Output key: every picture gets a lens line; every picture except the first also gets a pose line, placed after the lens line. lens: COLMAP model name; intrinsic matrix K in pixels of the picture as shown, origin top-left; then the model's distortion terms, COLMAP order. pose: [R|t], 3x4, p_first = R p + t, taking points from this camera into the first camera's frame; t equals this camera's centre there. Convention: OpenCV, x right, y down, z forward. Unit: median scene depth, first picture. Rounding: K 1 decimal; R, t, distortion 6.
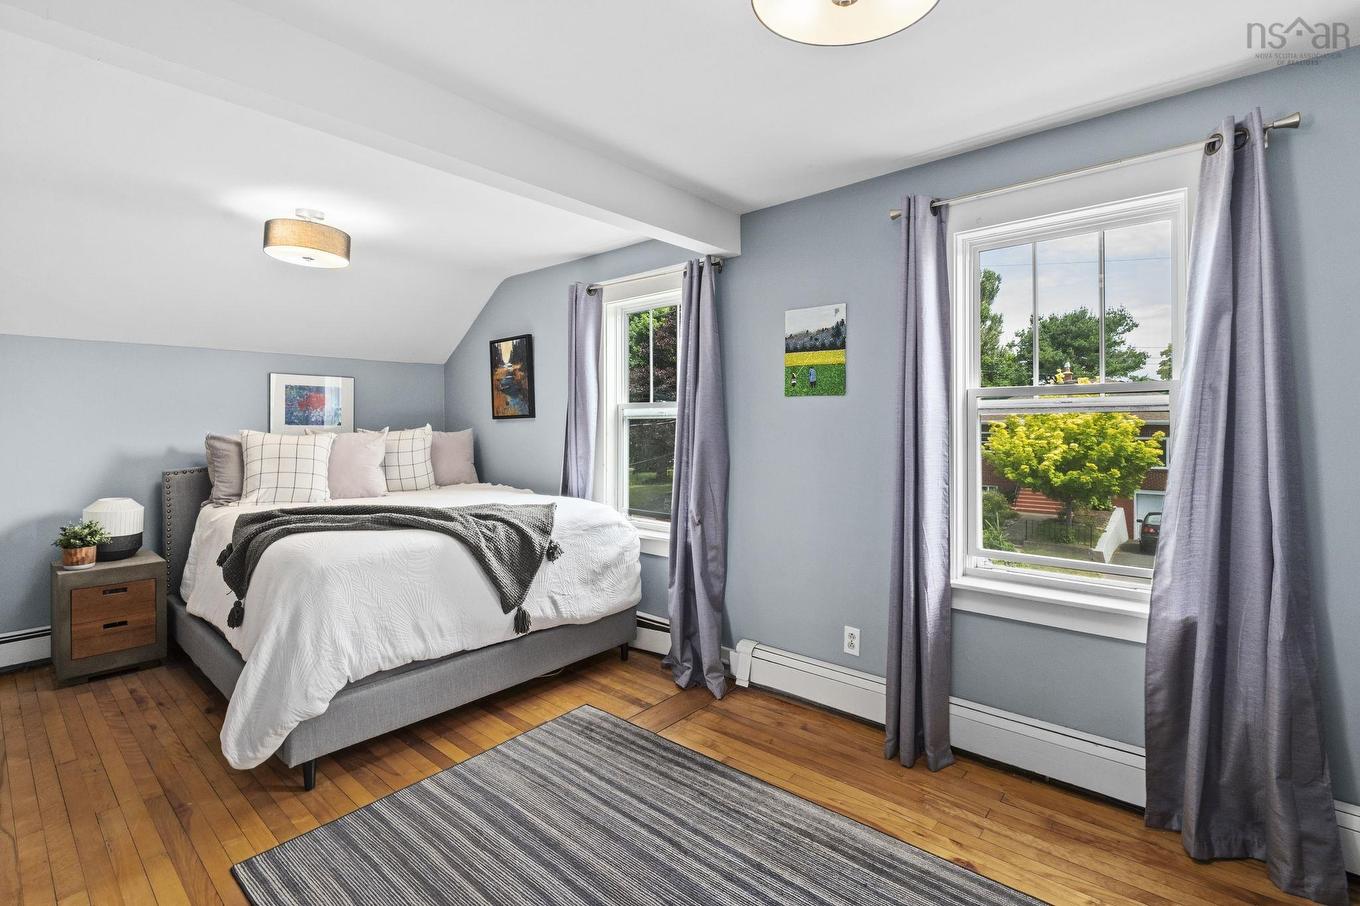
lens RADIAL K [[622.8, 0, 695.6], [0, 622.8, 427.4], [0, 0, 1]] dist [0.004752, -0.001283]
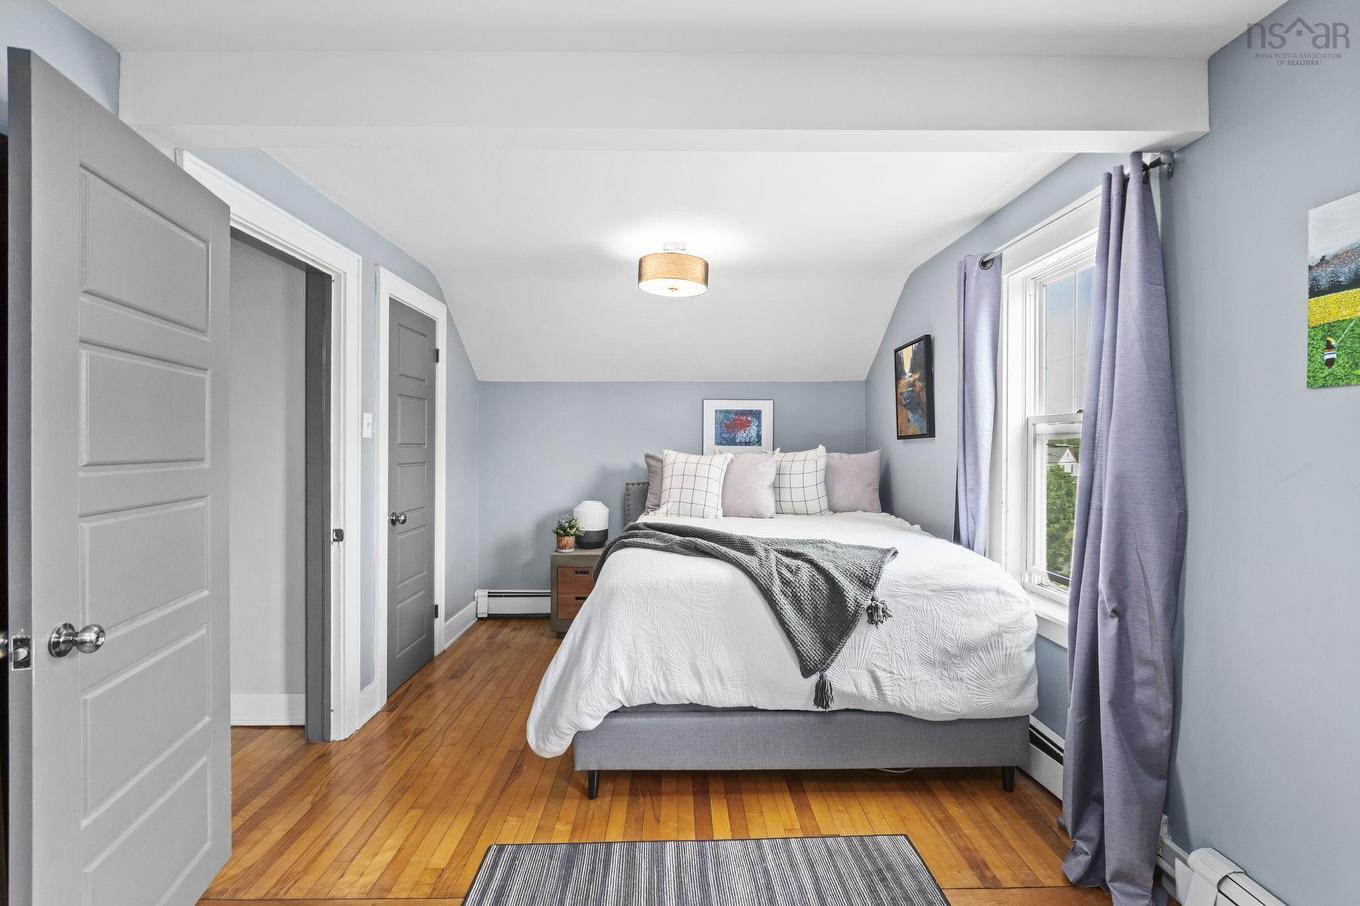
lens RADIAL K [[622.8, 0, 682.0], [0, 622.8, 448.3], [0, 0, 1]] dist [0.004752, -0.001283]
pose [[0.664318, 0.007359, -0.747414, 0.180106], [-0.009400, 0.999955, 0.001490, 0.000039], [0.747391, 0.006036, 0.664357, 0.313357]]
